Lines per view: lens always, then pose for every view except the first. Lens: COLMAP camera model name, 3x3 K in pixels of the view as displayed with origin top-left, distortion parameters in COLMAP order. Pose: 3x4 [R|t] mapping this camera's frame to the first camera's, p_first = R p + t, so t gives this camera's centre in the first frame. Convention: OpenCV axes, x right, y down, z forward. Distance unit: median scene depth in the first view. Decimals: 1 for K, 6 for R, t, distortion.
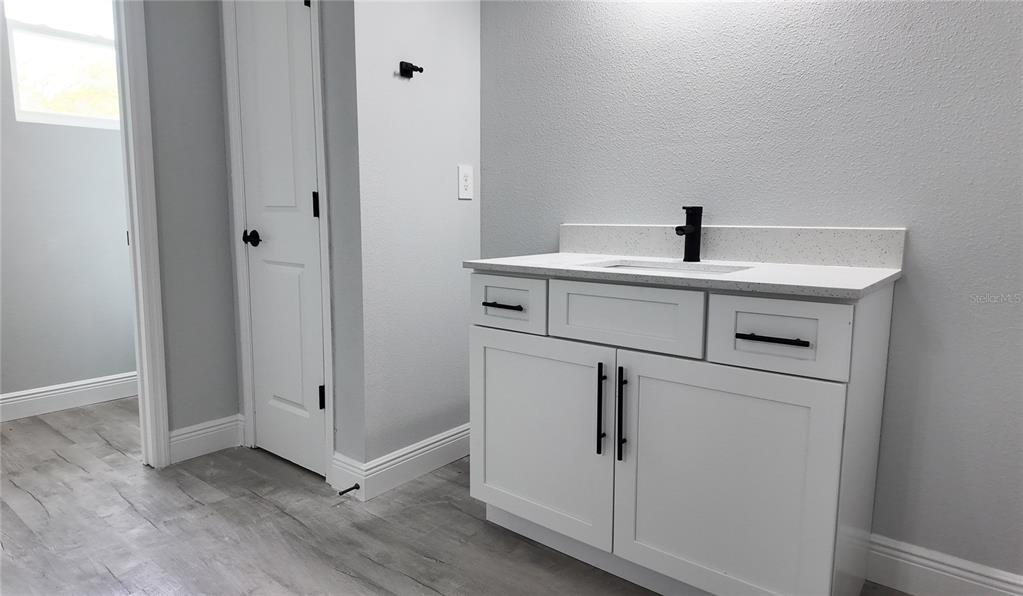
lens RADIAL K [[624.9, 0, 511.5], [0, 624.9, 298.0], [0, 0, 1]] dist [0.064833, -0.000363]
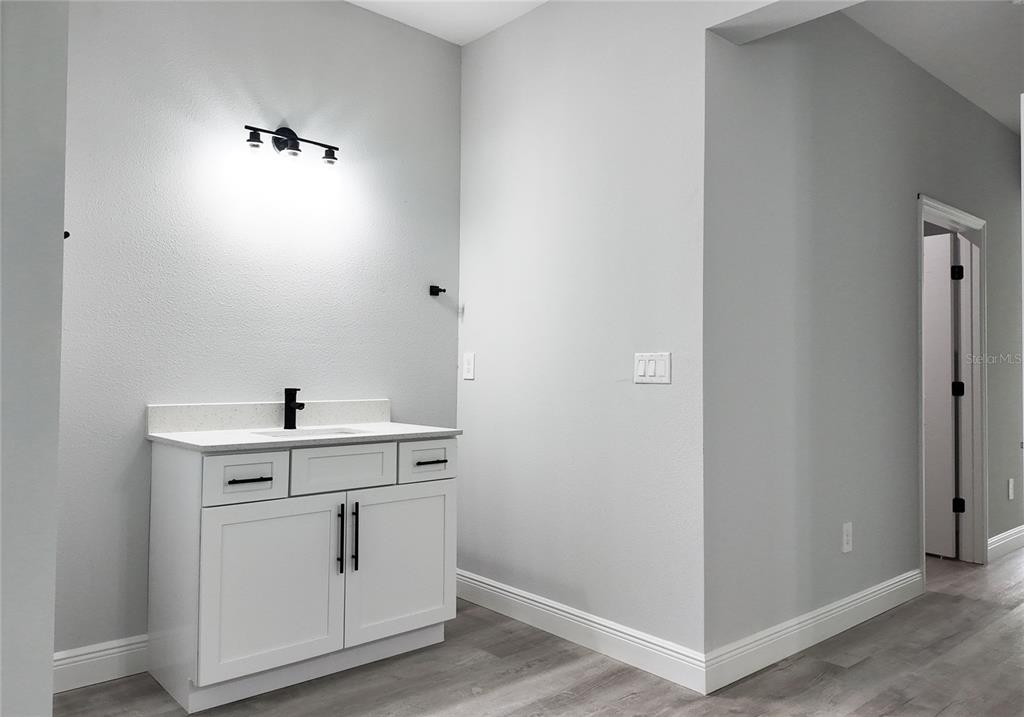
lens RADIAL K [[745.0, 0, 484.2], [0, 745.0, 356.0], [0, 0, 1]] dist [0.062799, -0.000486]
pose [[0.165782, 0.017452, 0.986008, -1.211382], [0.124973, 0.991411, -0.038560, -0.098741], [-0.978212, 0.129617, 0.162177, 0.320780]]
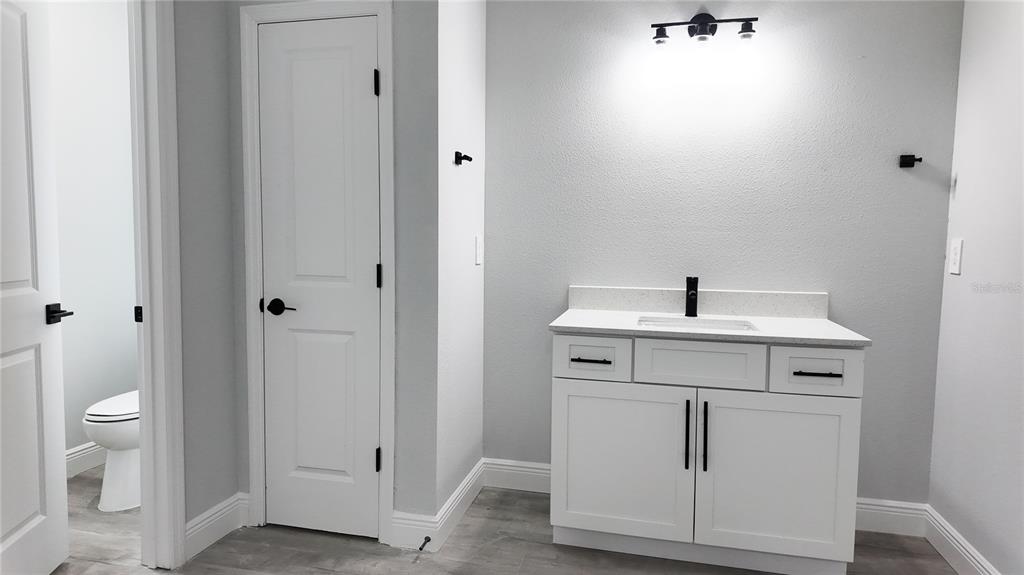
lens RADIAL K [[612.5, 0, 511.6], [0, 612.5, 283.2], [0, 0, 1]] dist [0.069544, -0.060088]
pose [[0.895116, -0.025745, 0.445090, -0.656702], [0.051778, 0.997579, -0.046429, -0.088138], [-0.442817, 0.064605, 0.894281, -0.030171]]
